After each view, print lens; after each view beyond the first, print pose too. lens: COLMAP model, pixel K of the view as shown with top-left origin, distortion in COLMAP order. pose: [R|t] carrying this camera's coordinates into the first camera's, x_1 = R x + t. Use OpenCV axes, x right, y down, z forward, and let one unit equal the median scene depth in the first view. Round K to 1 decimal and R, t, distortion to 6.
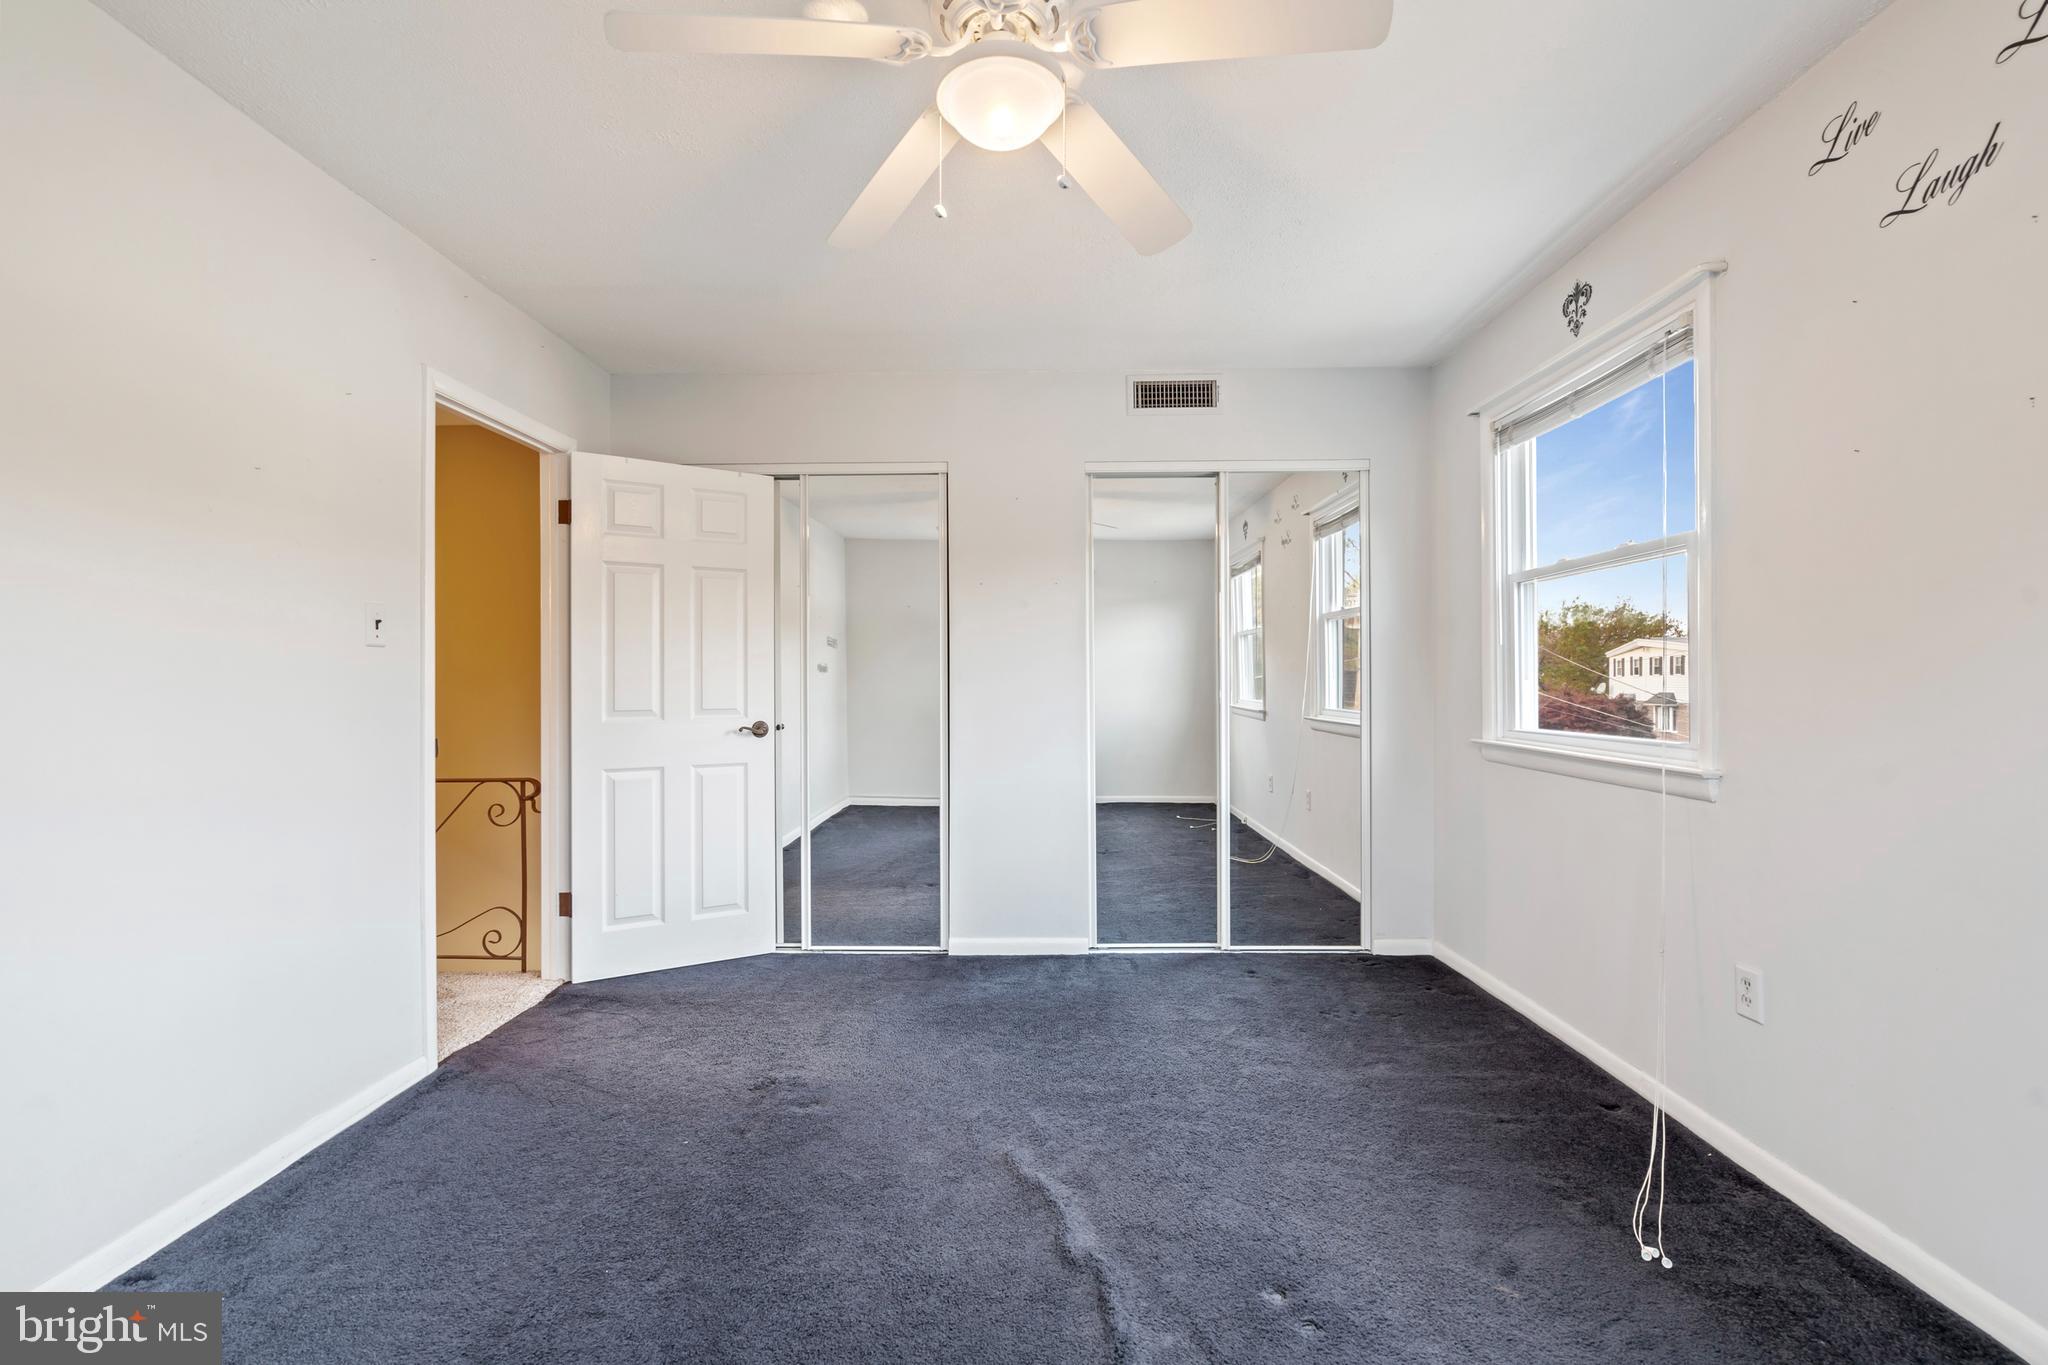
lens RADIAL K [[934.4, 0, 1023.2], [0, 934.4, 687.9], [0, 0, 1]] dist [-0.004508, 0.002775]
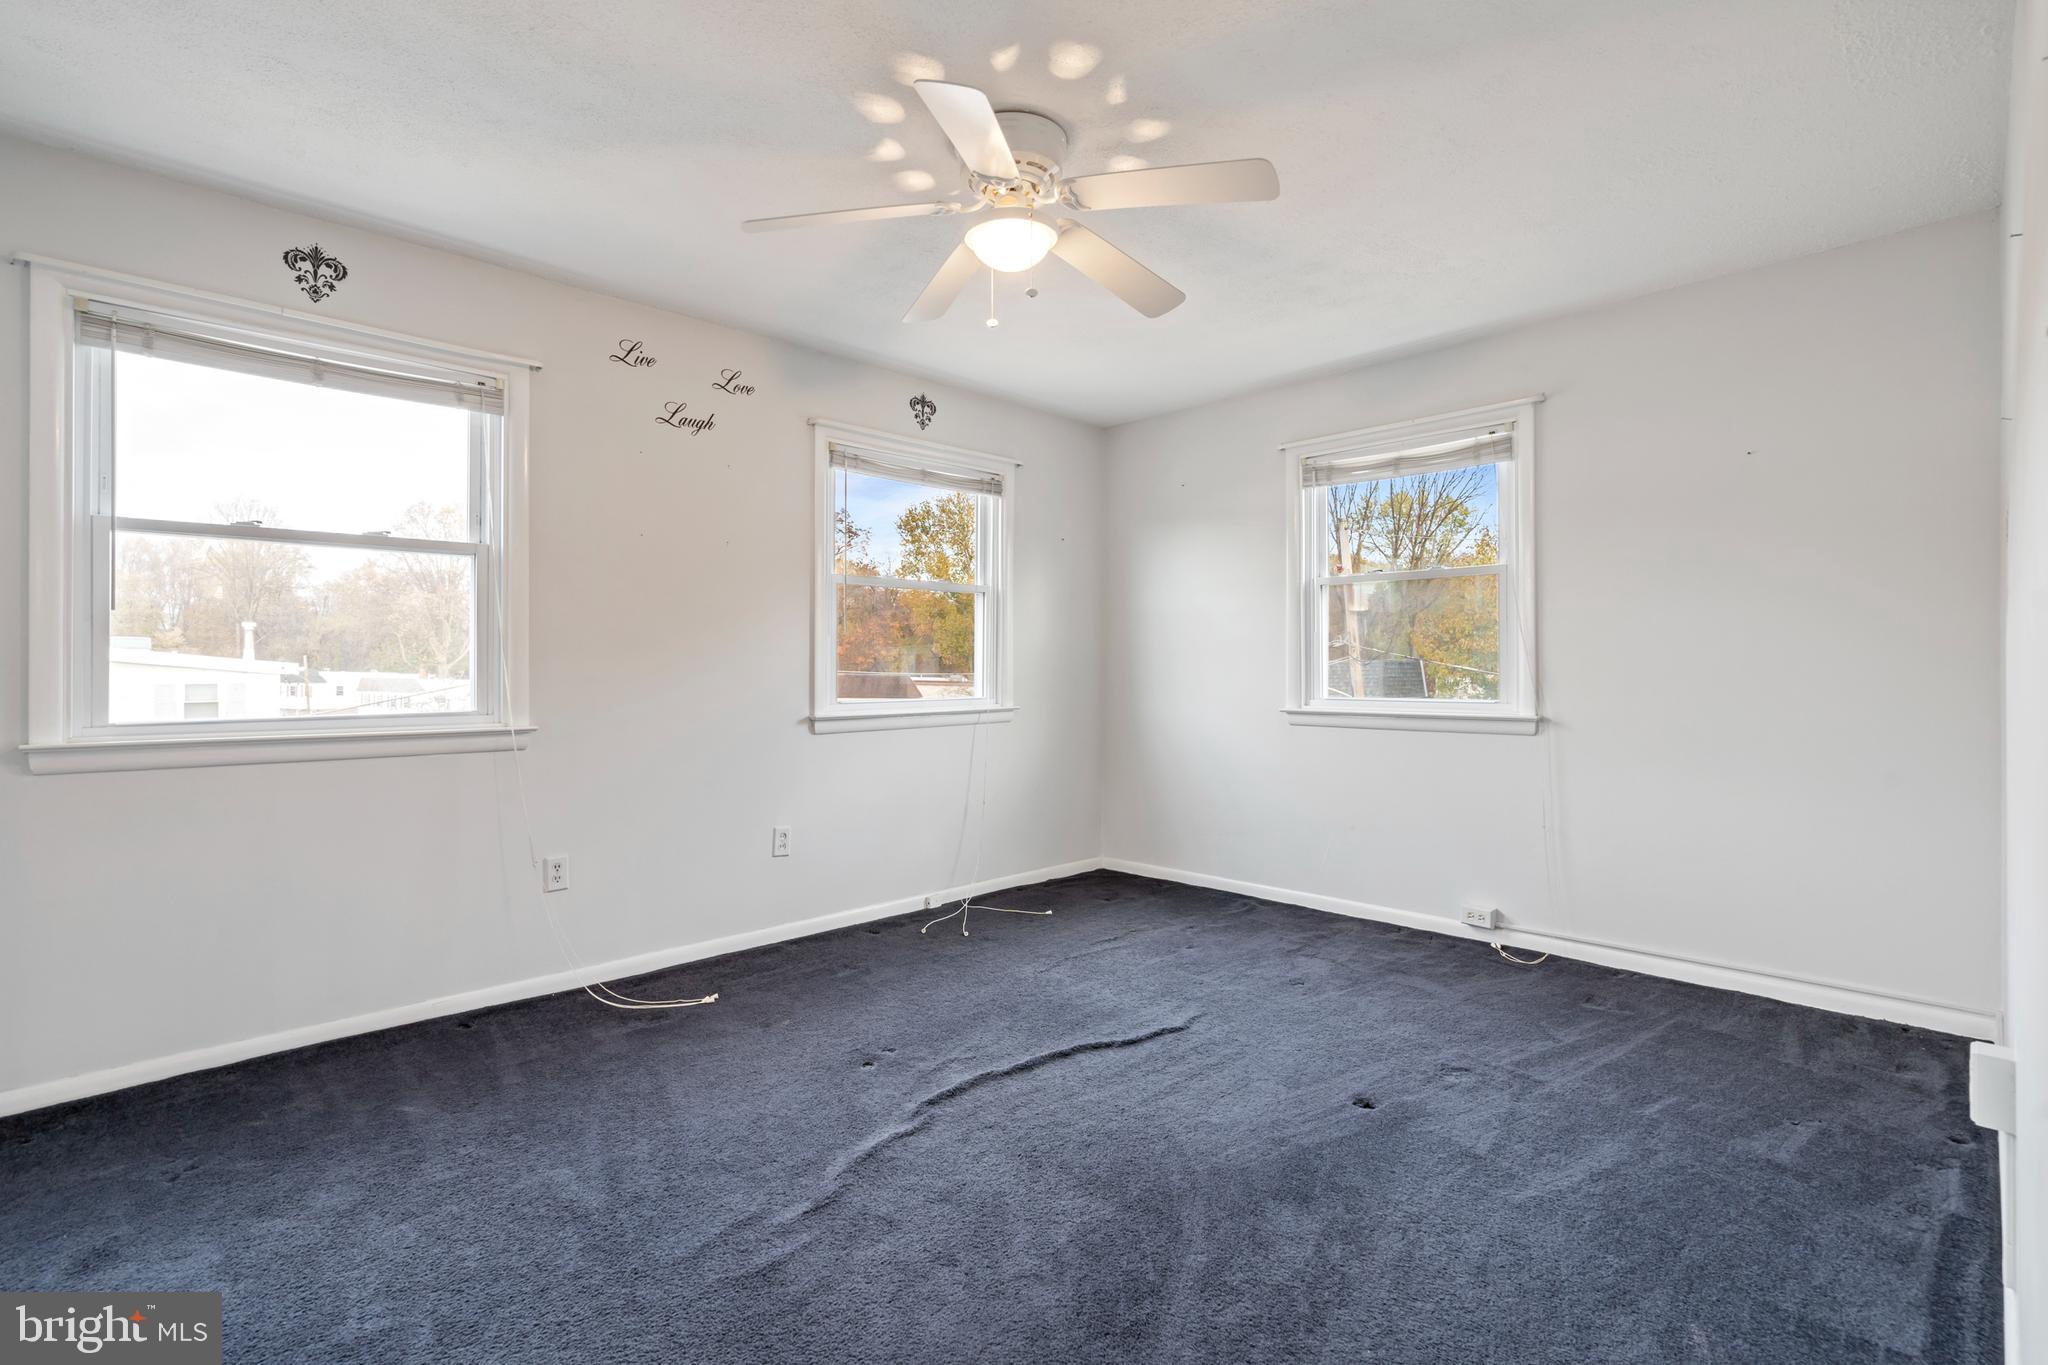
lens RADIAL K [[934.4, 0, 1033.9], [0, 934.4, 664.4], [0, 0, 1]] dist [-0.004508, 0.002775]
pose [[-0.713083, -0.003760, 0.701069, -0.789432], [-0.000619, 0.999989, 0.004734, -0.011123], [-0.701079, 0.002941, -0.713077, 1.510571]]
